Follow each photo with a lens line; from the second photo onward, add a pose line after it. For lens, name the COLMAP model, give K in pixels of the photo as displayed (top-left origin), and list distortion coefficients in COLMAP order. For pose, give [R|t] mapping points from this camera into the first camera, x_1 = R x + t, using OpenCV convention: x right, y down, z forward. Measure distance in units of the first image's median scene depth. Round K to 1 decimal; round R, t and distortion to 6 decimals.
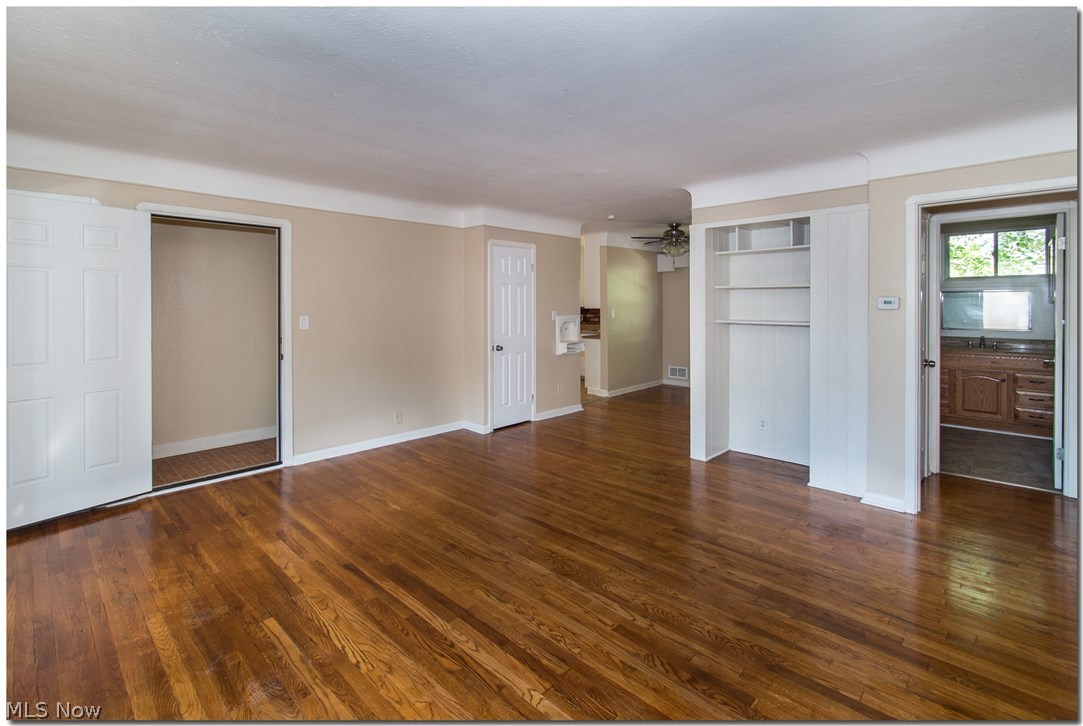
lens RADIAL K [[504.2, 0, 539.9], [0, 504.2, 308.8], [0, 0, 1]] dist [0.004496, 0.000627]
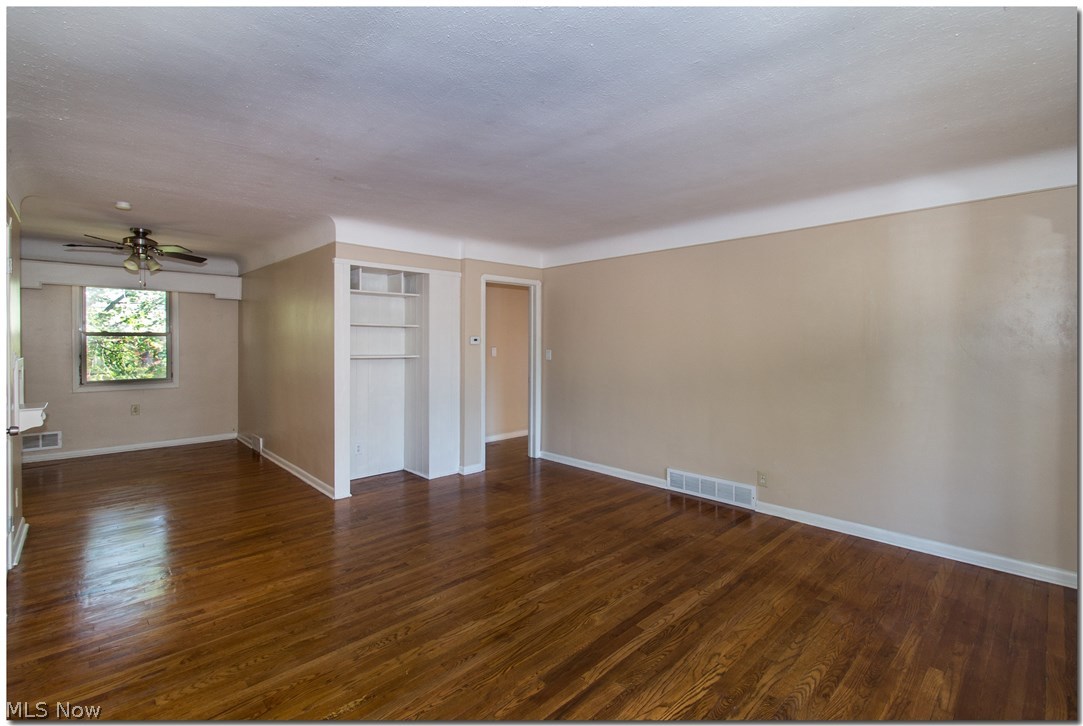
lens RADIAL K [[476.7, 0, 539.6], [0, 476.7, 344.7], [0, 0, 1]] dist [-0.001232, -0.000384]
pose [[0.040514, -0.003773, 0.999172, -1.071047], [0.003239, 0.999988, 0.003645, -0.003305], [-0.999174, 0.003089, 0.040525, 1.036145]]
